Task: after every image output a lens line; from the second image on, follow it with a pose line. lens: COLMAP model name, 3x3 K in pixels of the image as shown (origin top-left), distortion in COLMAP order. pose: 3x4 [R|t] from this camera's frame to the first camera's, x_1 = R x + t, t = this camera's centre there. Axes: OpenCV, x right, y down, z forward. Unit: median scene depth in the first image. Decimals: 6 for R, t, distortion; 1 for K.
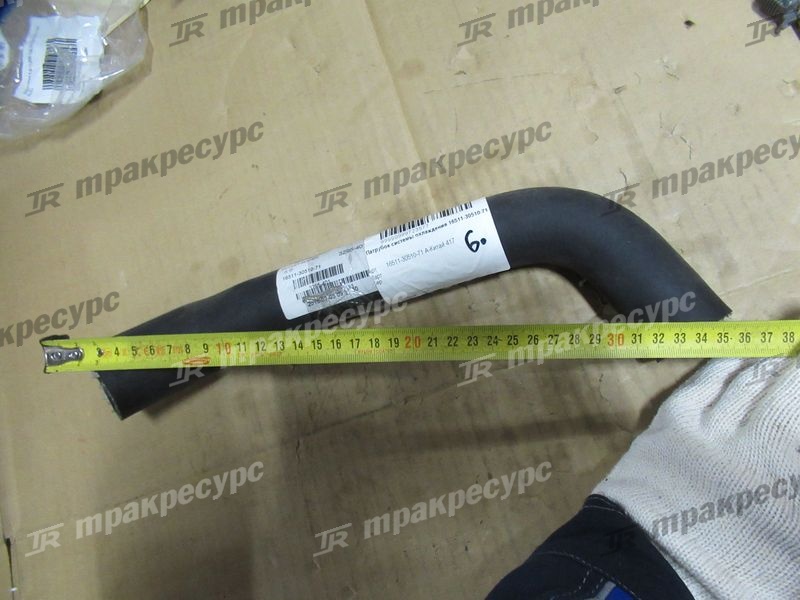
lens RADIAL K [[655.3, 0, 398.8], [0, 655.3, 298.6], [0, 0, 1]] dist [0.057599, -0.012057]
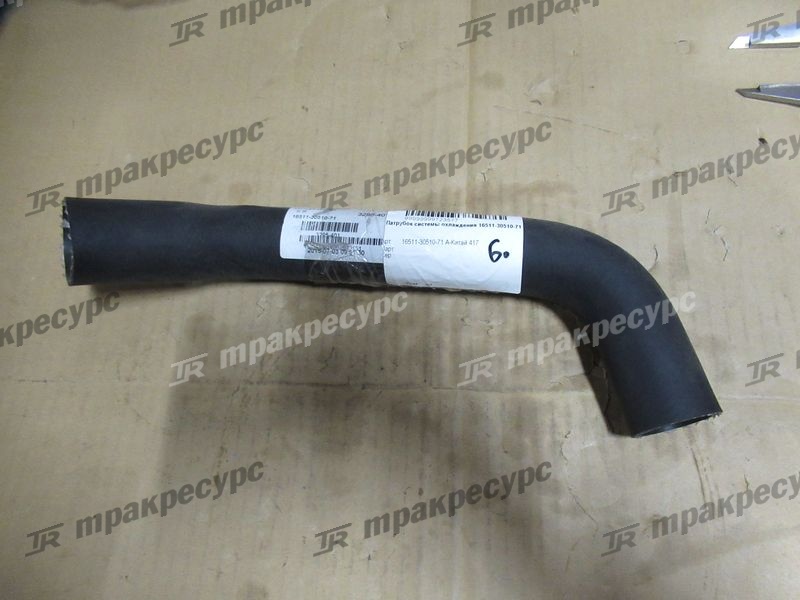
lens RADIAL K [[655.3, 0, 399.9], [0, 655.3, 300.5], [0, 0, 1]] dist [0.057599, -0.012057]
pose [[0.924293, 0.378382, 0.050085, -0.036121], [-0.371843, 0.922282, -0.105491, 0.127468], [-0.086108, 0.078881, 0.993158, 0.058185]]
